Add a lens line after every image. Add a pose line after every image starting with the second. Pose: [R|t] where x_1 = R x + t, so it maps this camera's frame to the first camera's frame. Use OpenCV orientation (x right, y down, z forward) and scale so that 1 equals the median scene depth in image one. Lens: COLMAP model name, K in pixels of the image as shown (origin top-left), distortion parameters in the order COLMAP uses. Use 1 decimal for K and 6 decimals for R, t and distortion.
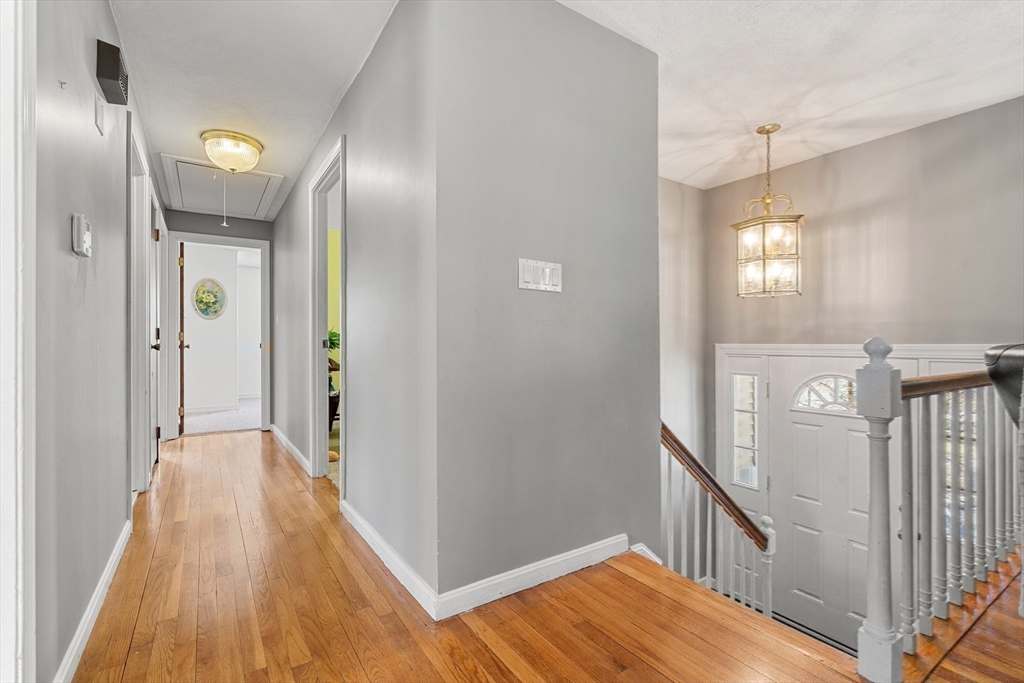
lens RADIAL K [[471.0, 0, 512.8], [0, 471.0, 342.8], [0, 0, 1]] dist [-0.006852, 0.006382]
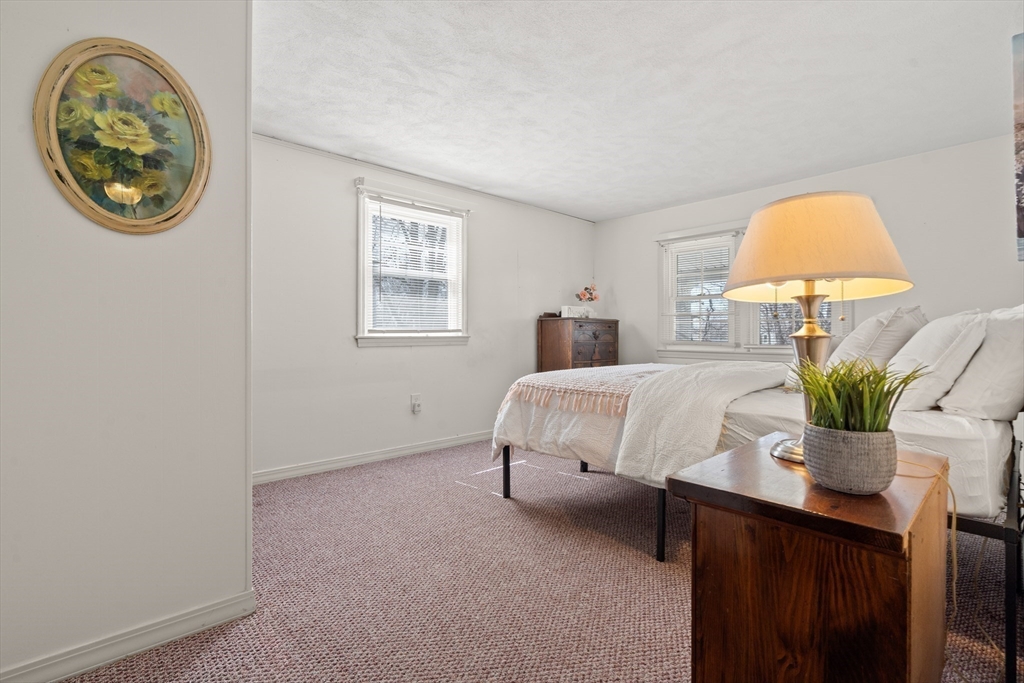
lens RADIAL K [[471.0, 0, 508.6], [0, 471.0, 340.3], [0, 0, 1]] dist [-0.006852, 0.006382]
pose [[0.988649, 0.005966, 0.150127, -0.503372], [-0.006958, 0.999957, 0.006085, -0.001037], [-0.150084, -0.007061, 0.988648, 0.756403]]
